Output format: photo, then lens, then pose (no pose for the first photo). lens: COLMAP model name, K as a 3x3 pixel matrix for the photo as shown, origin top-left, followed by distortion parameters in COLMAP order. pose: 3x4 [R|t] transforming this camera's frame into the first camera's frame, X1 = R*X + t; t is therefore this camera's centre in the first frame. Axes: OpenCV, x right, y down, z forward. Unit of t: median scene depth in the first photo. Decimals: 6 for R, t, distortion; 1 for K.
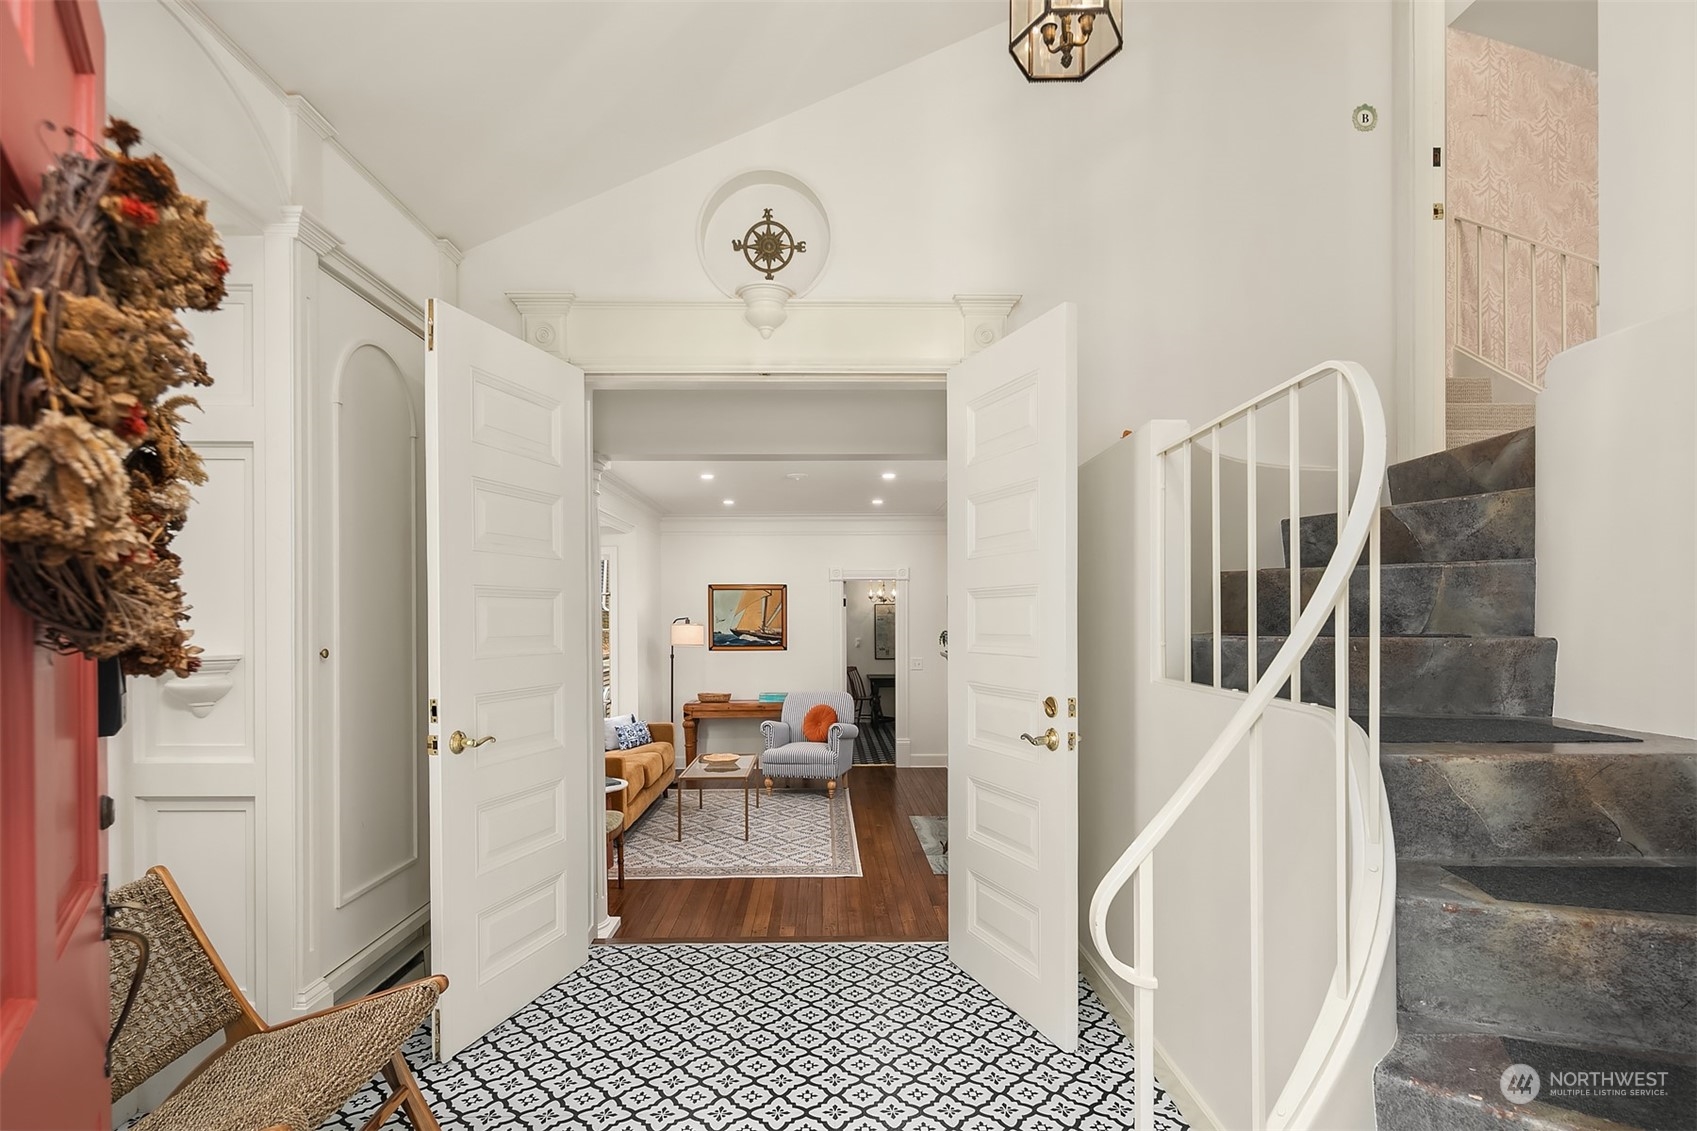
lens RADIAL K [[846.0, 0, 826.3], [0, 846.0, 539.6], [0, 0, 1]] dist [0.003580, 0.000368]
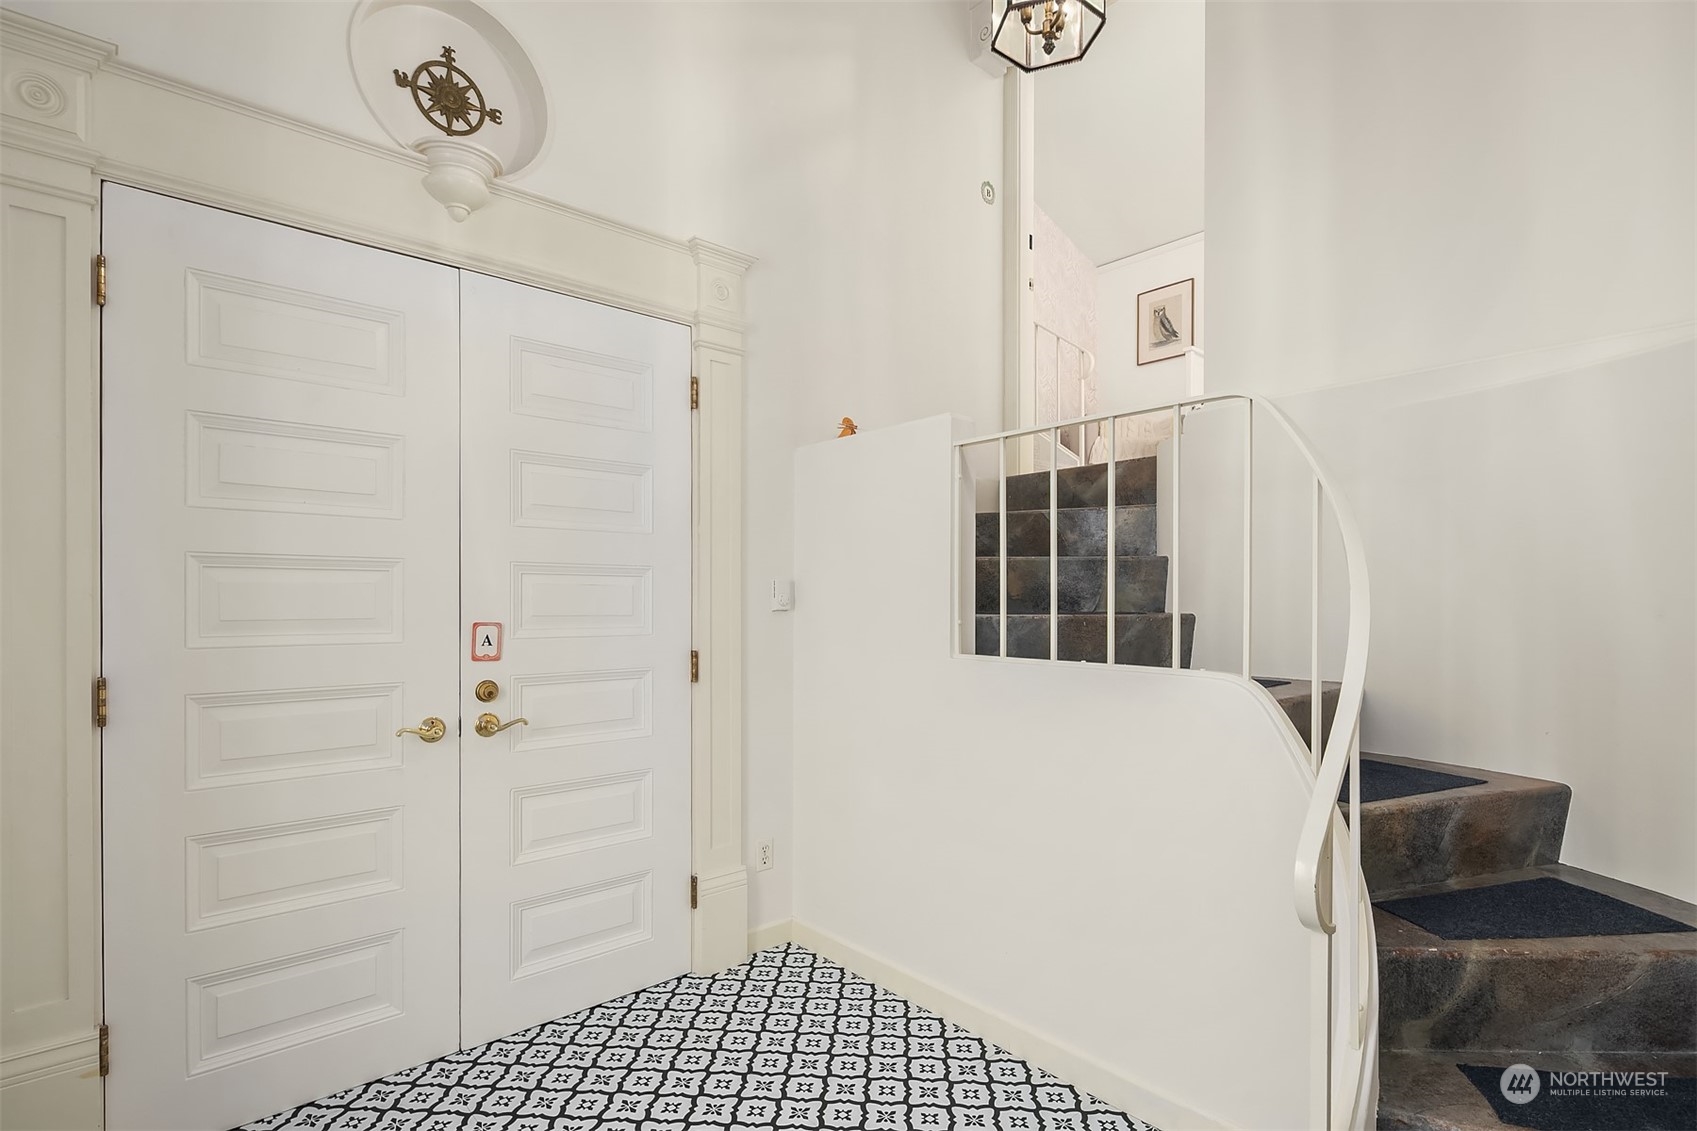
lens RADIAL K [[830.0, 0, 852.3], [0, 830.0, 534.5], [0, 0, 1]] dist [0.001517, -0.000262]
pose [[0.744003, 0.056124, 0.665815, -0.276400], [-0.066576, 0.997734, -0.009708, 0.021132], [-0.664852, -0.037105, 0.746053, 0.208624]]
